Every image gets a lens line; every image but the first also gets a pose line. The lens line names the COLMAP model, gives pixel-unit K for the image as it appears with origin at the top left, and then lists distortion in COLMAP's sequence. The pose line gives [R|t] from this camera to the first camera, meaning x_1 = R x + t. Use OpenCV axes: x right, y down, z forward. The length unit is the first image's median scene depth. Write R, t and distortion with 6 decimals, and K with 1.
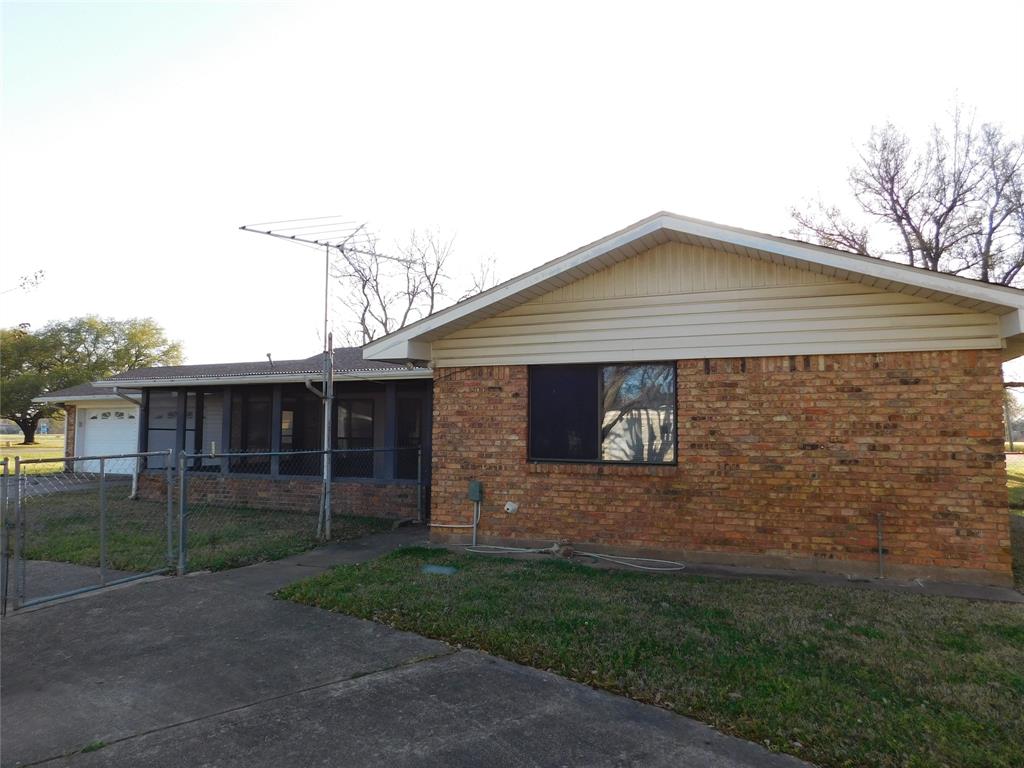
lens RADIAL K [[668.2, 0, 513.4], [0, 668.2, 381.7], [0, 0, 1]] dist [-0.066654, 0.048216]
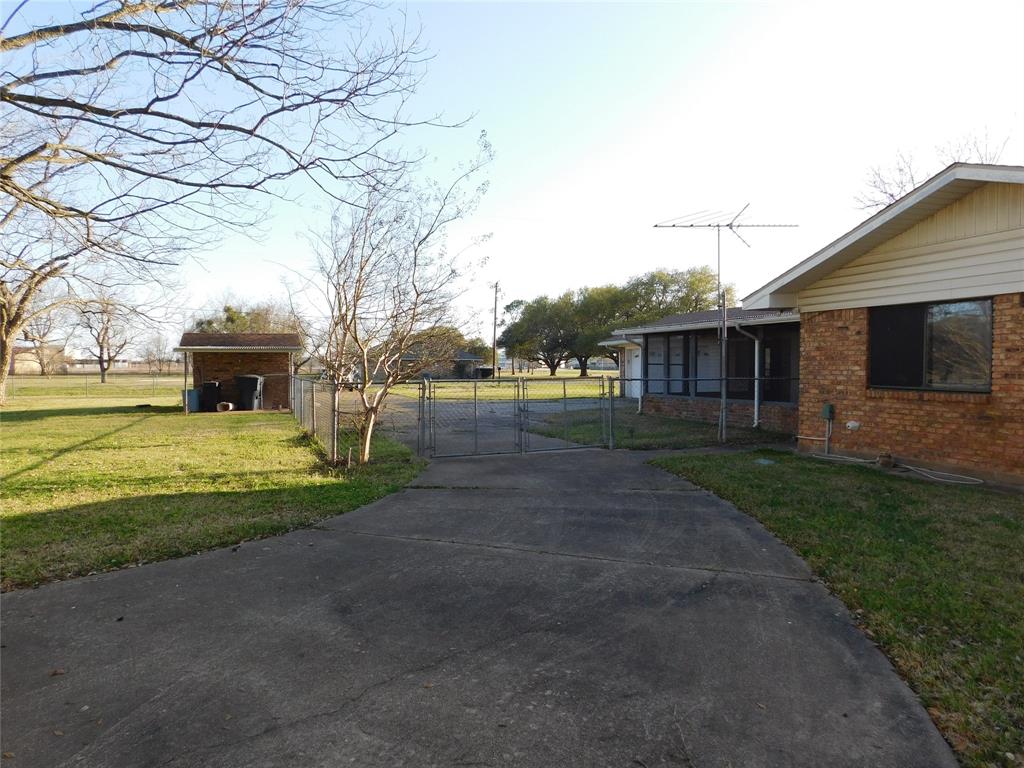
lens RADIAL K [[668.2, 0, 513.4], [0, 668.2, 381.7], [0, 0, 1]] dist [-0.066654, 0.048216]
pose [[0.688622, 0.013352, -0.724998, 0.431737], [0.056593, 0.995791, 0.072093, -0.012734], [0.722909, -0.090675, 0.684968, -0.261545]]
